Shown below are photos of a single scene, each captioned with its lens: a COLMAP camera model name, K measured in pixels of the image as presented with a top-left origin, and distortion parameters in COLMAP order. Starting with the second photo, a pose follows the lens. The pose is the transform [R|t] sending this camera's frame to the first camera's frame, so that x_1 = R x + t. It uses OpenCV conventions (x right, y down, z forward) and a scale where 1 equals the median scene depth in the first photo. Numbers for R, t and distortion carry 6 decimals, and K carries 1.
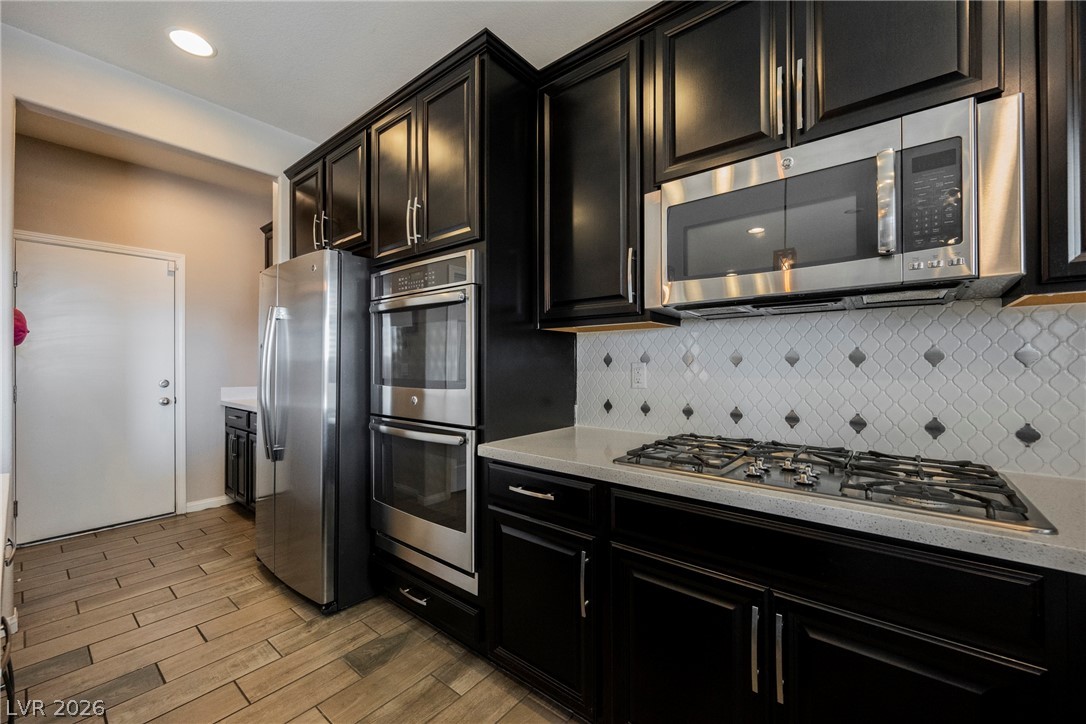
lens RADIAL K [[432.6, 0, 545.7], [0, 432.6, 362.1], [0, 0, 1]] dist [-0.000793, -0.000106]
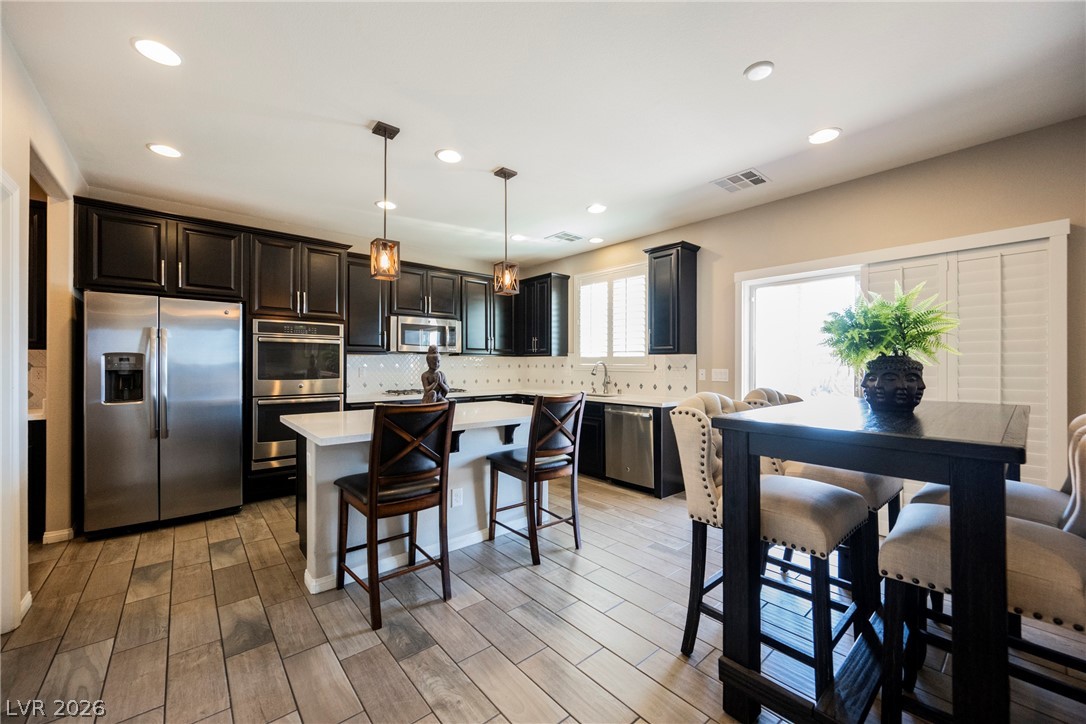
lens RADIAL K [[425.5, 0, 546.3], [0, 425.5, 363.6], [0, 0, 1]] dist [0.000071, -0.000031]
pose [[0.177865, 0.003529, 0.984049, -2.431273], [-0.005787, 0.999980, -0.002540, -0.025787], [-0.984038, -0.005243, 0.177882, -0.645355]]
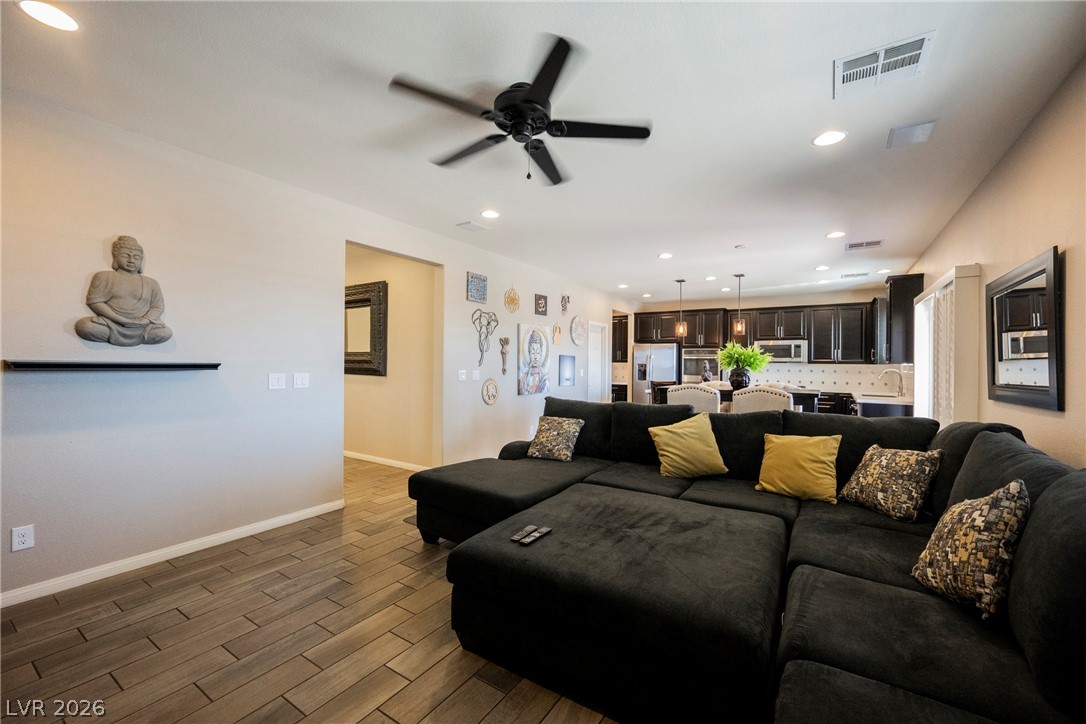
lens RADIAL K [[434.8, 0, 543.0], [0, 434.8, 362.0], [0, 0, 1]] dist [-0.002323, -0.000047]
pose [[0.994813, 0.013299, 0.100845, -2.765024], [-0.013272, 0.999911, -0.000943, -0.067205], [-0.100849, -0.000401, 0.994902, -3.914207]]
